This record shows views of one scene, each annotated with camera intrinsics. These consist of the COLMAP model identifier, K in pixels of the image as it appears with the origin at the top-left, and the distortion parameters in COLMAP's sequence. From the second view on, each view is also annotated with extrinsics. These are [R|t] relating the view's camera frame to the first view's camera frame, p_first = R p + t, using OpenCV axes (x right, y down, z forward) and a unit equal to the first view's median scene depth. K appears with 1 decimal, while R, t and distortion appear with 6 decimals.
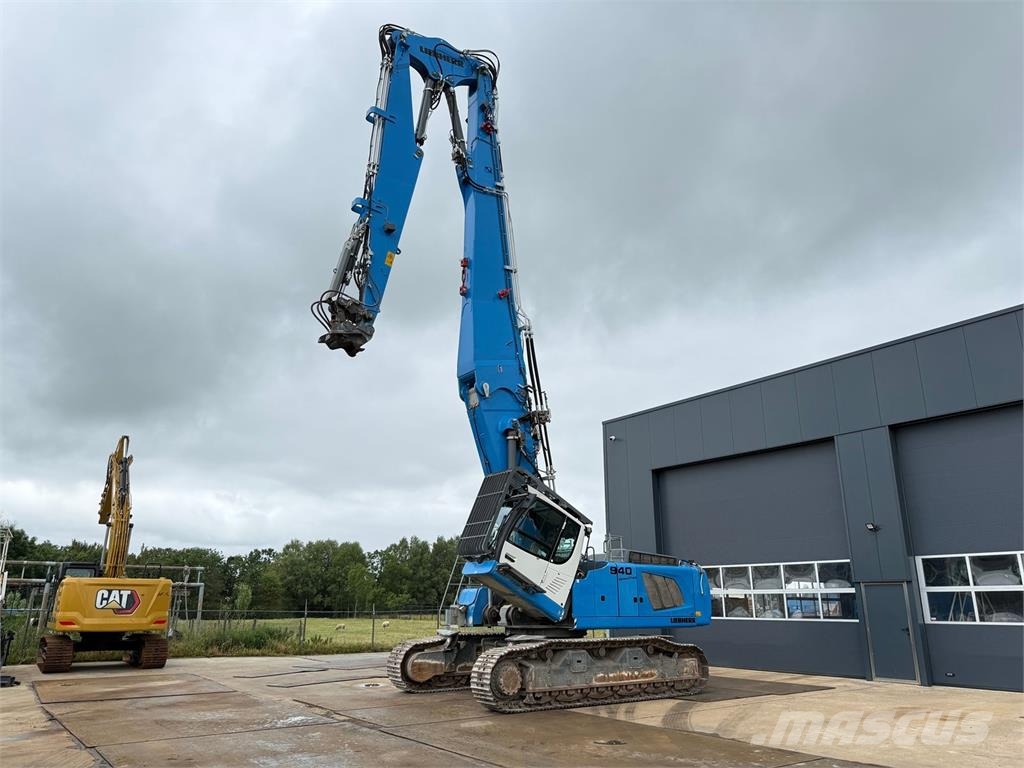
lens RADIAL K [[712.9, 0, 512.0], [0, 712.9, 384.0], [0, 0, 1]] dist [0.120023, -0.185723]
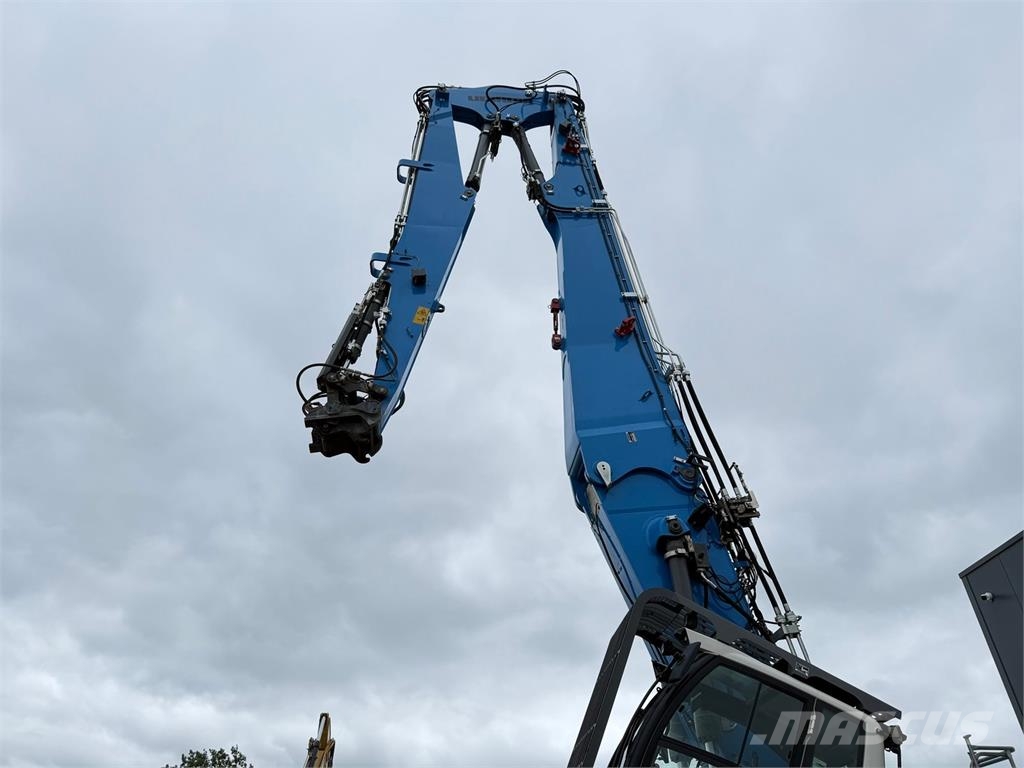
lens RADIAL K [[712.9, 0, 512.0], [0, 712.9, 384.0], [0, 0, 1]] dist [0.120023, -0.185723]
pose [[0.875923, -0.306909, -0.372245, 0.117258], [0.149517, 0.906268, -0.395376, 0.141825], [0.458698, 0.290662, 0.839709, 0.473210]]
